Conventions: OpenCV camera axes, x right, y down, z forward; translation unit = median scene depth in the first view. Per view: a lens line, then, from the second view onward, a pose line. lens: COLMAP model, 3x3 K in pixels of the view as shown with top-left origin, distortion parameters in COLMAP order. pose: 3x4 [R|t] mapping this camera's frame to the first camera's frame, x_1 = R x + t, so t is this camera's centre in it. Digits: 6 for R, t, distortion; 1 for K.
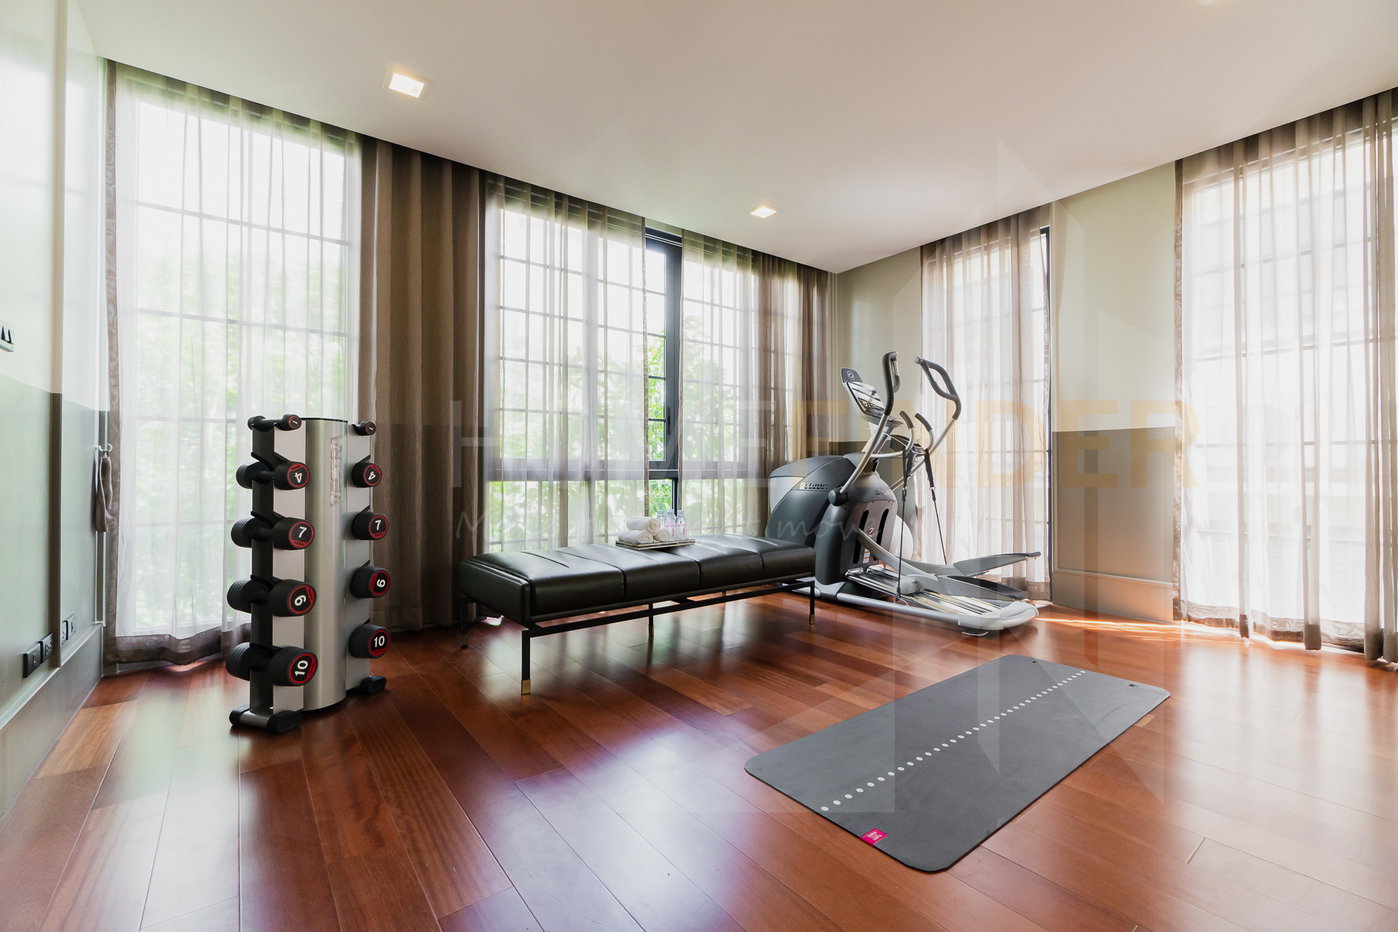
lens RADIAL K [[594.5, 0, 697.4], [0, 594.5, 467.3], [0, 0, 1]] dist [-0.006726, 0.000218]
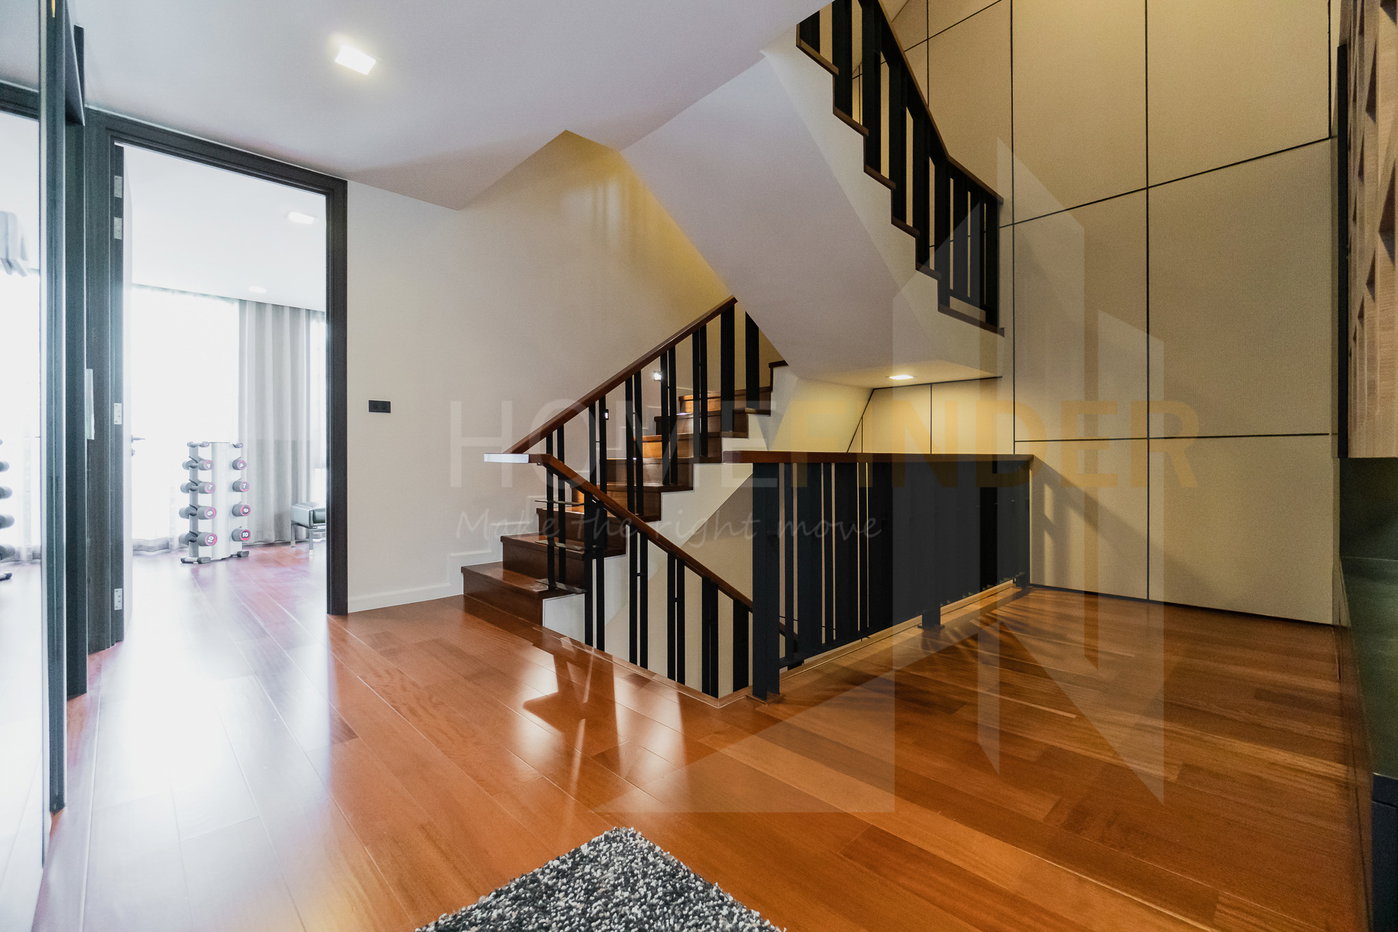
lens RADIAL K [[594.5, 0, 700.7], [0, 594.5, 463.0], [0, 0, 1]] dist [-0.006726, 0.000218]
pose [[0.993301, -0.000950, 0.115555, 1.077894], [-0.000509, 0.999921, 0.012595, -0.027579], [-0.115557, -0.012569, 0.993221, -1.683257]]
